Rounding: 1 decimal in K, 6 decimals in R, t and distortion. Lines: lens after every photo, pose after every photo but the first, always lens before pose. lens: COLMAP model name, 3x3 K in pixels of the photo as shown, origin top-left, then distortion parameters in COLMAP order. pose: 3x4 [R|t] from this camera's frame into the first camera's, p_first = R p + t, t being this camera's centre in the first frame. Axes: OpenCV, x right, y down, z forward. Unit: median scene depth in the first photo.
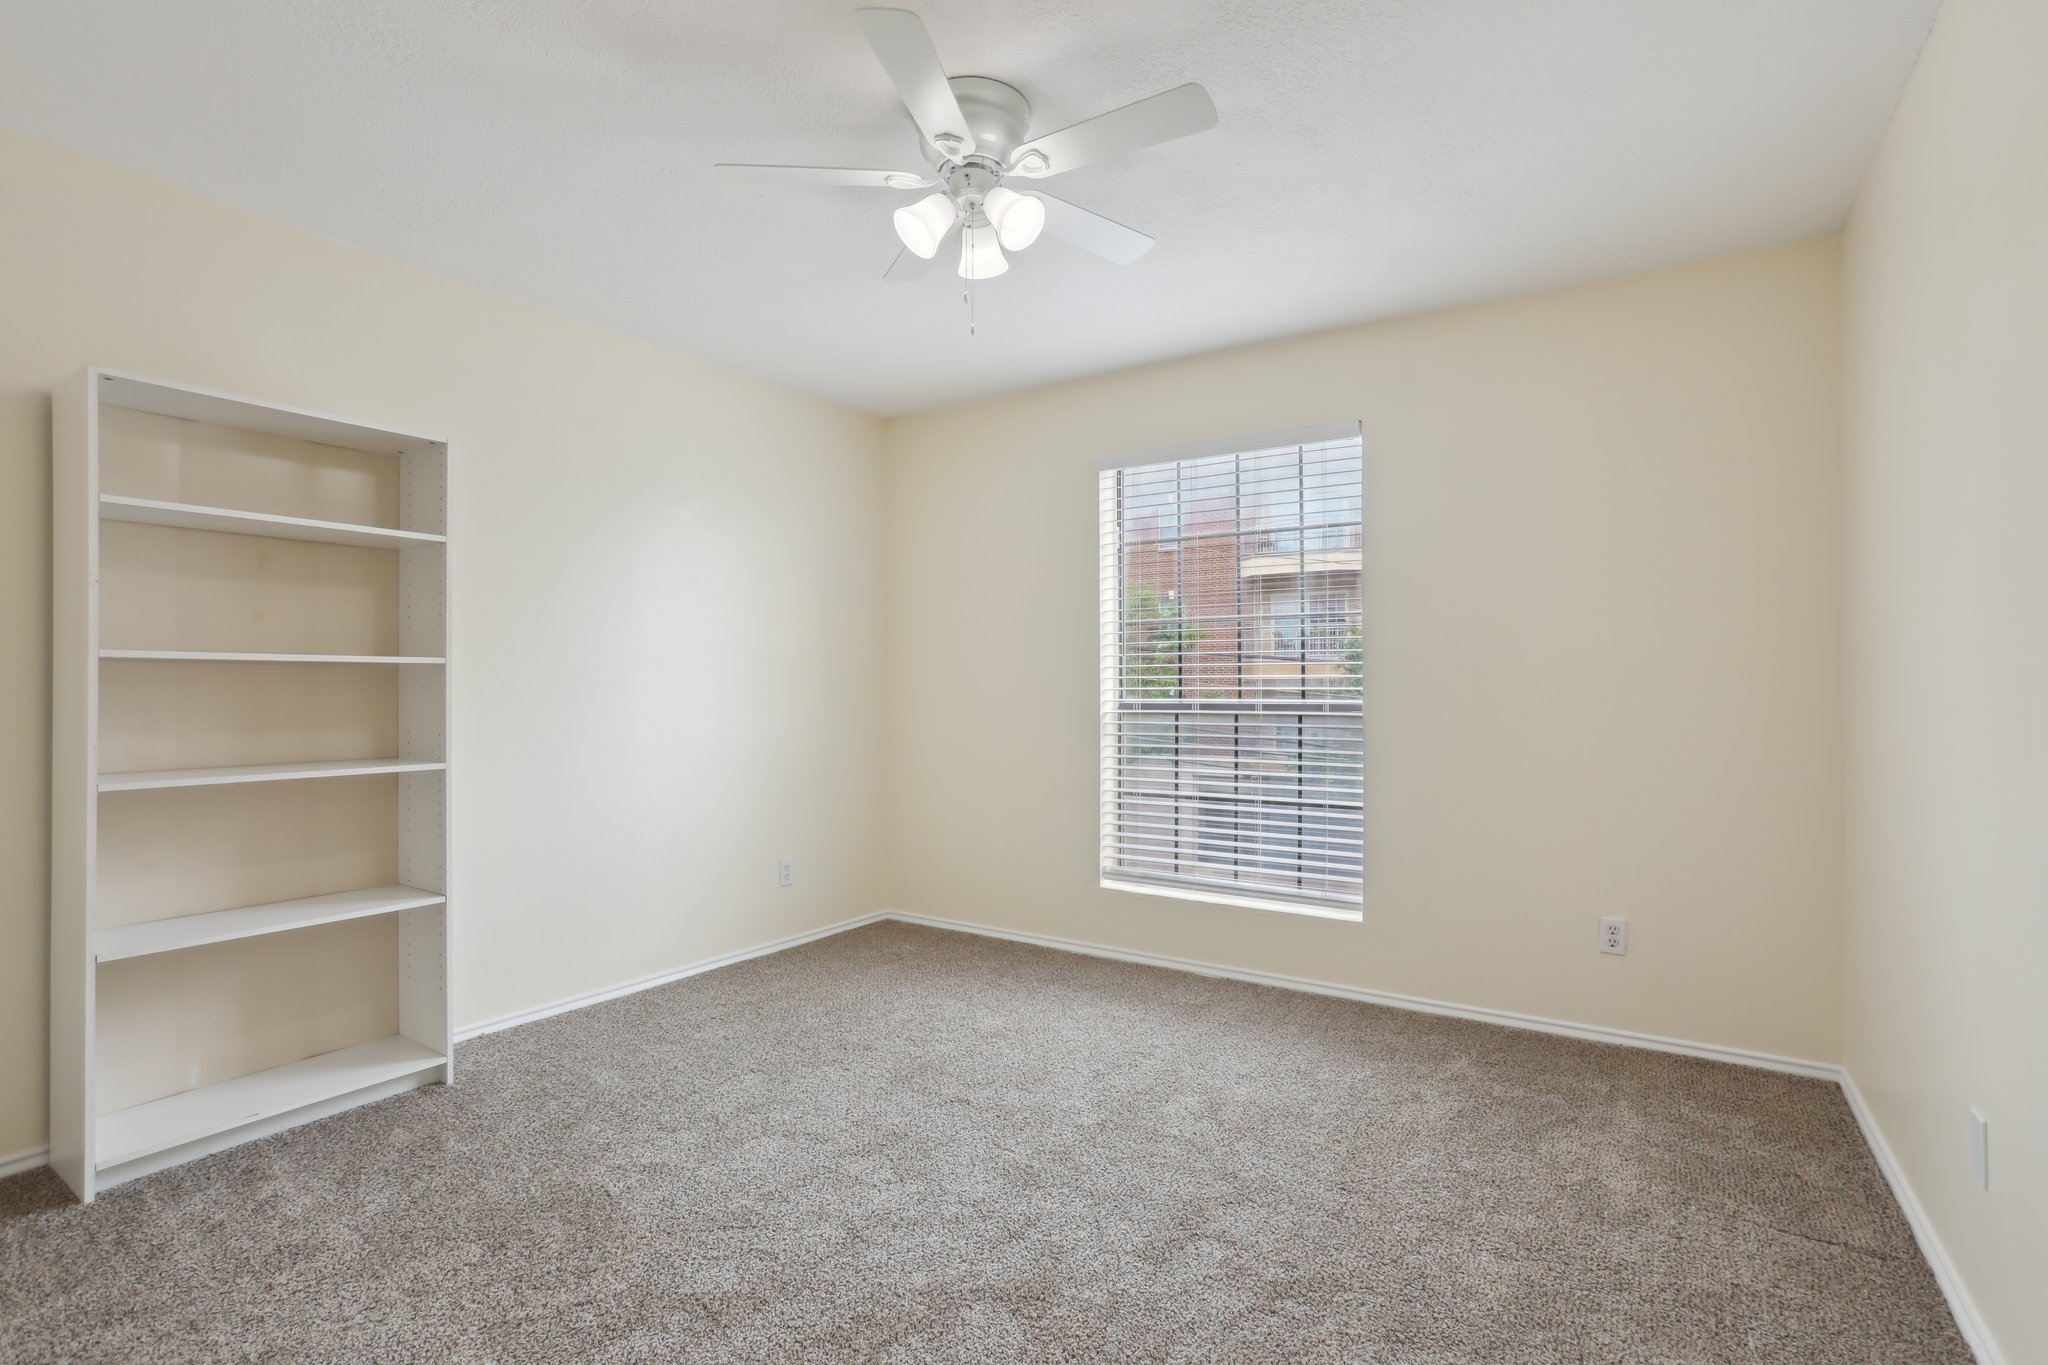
lens RADIAL K [[961.1, 0, 1015.0], [0, 961.1, 689.6], [0, 0, 1]] dist [-0.073599, 0.041447]
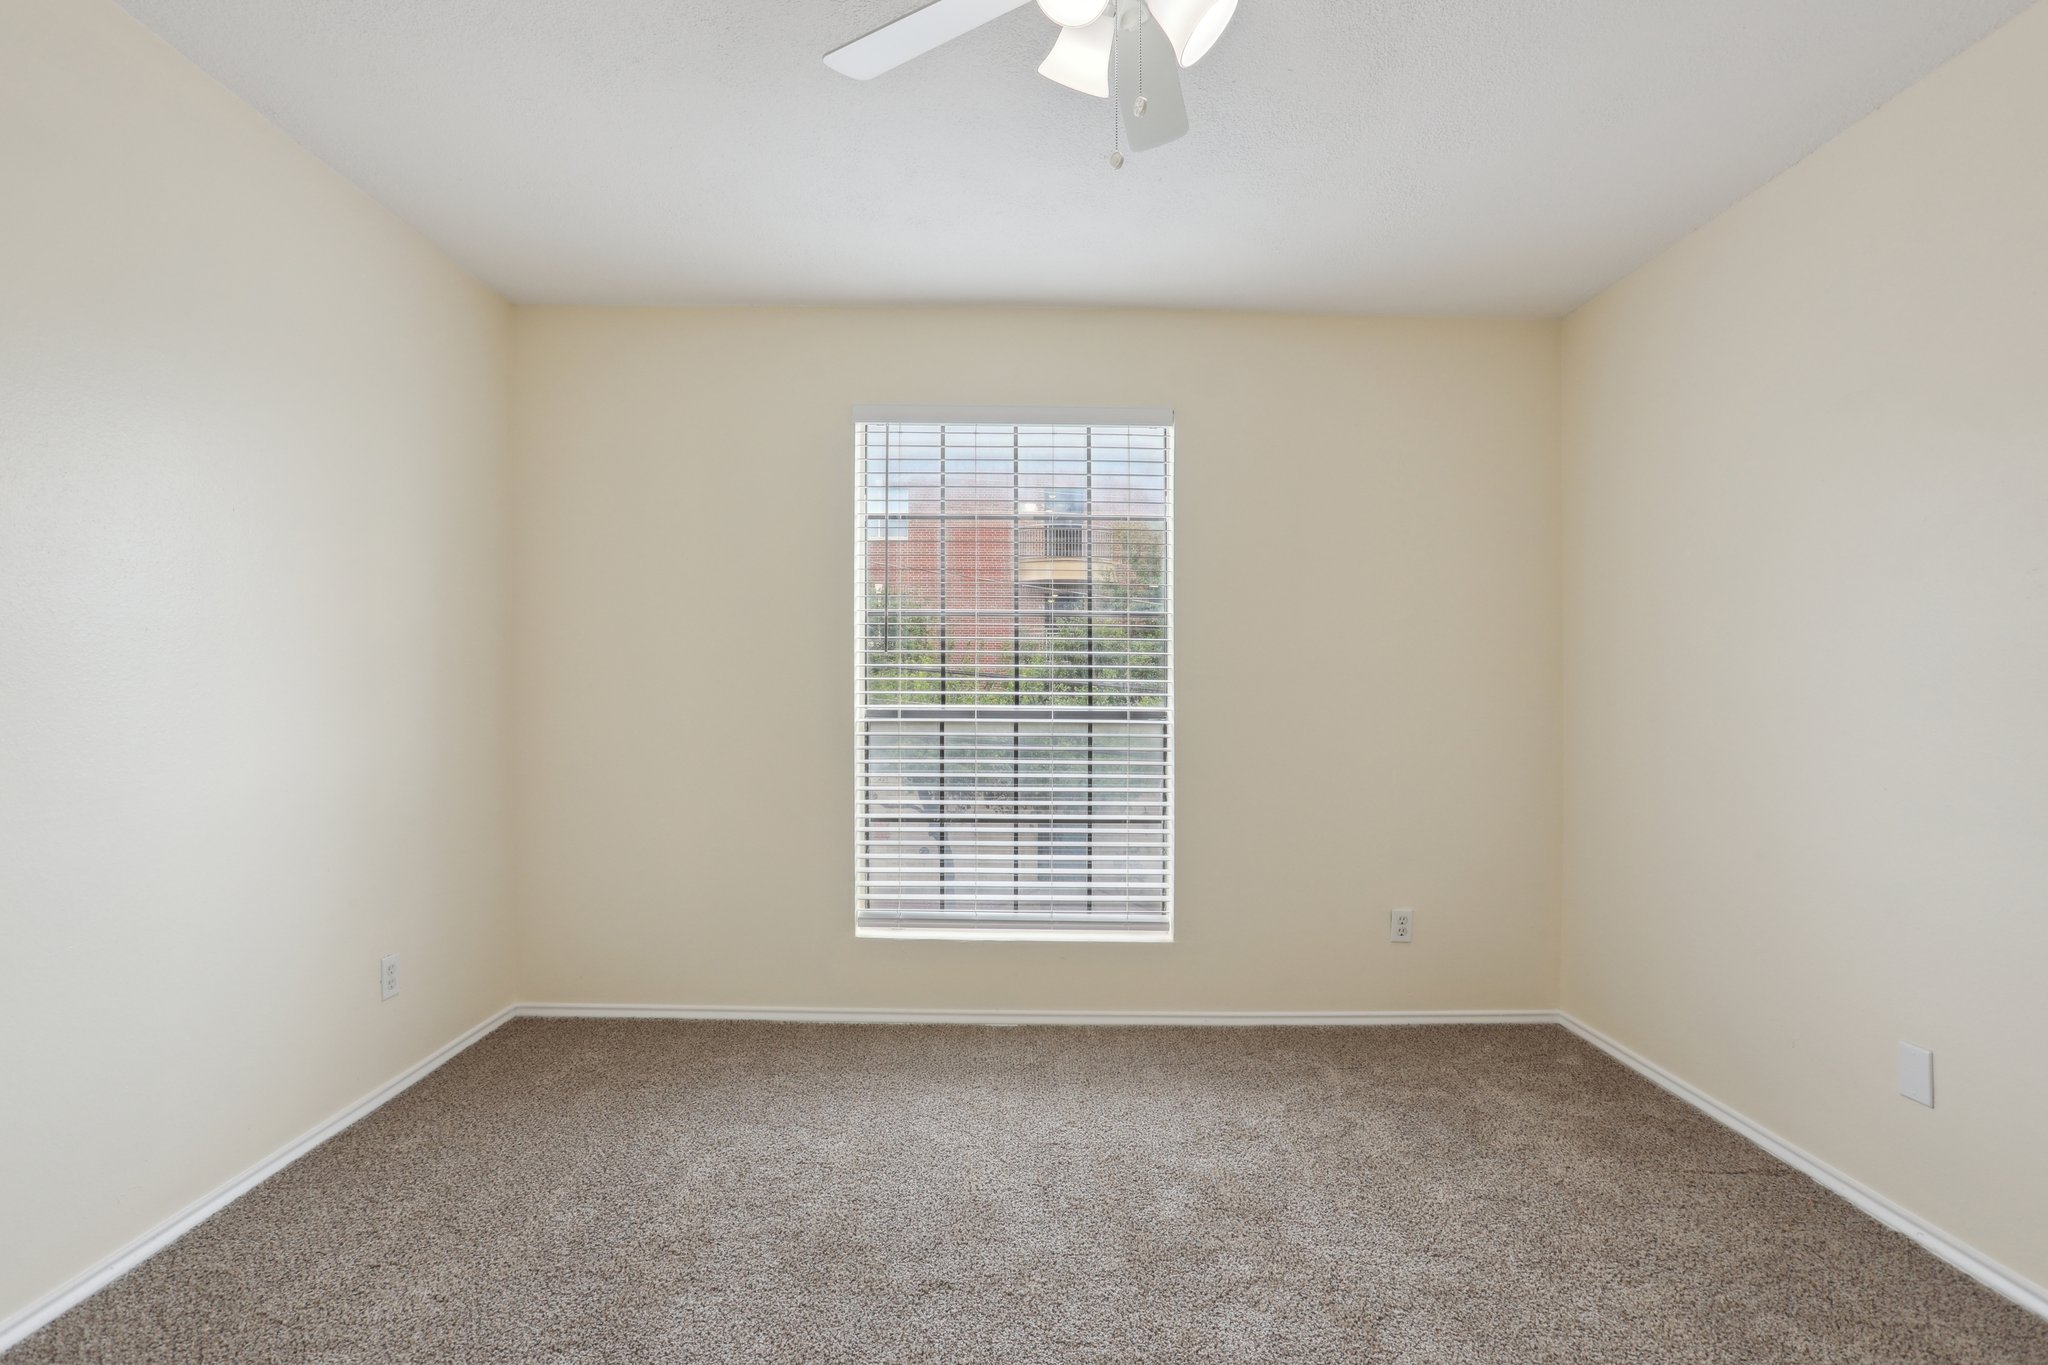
lens RADIAL K [[962.1, 0, 1053.3], [0, 962.1, 714.8], [0, 0, 1]] dist [-0.064424, 0.034925]
pose [[0.825029, -0.005341, 0.565065, -0.257258], [-0.006929, 0.999785, 0.019566, 0.000885], [-0.565048, -0.020058, 0.824814, 0.269903]]
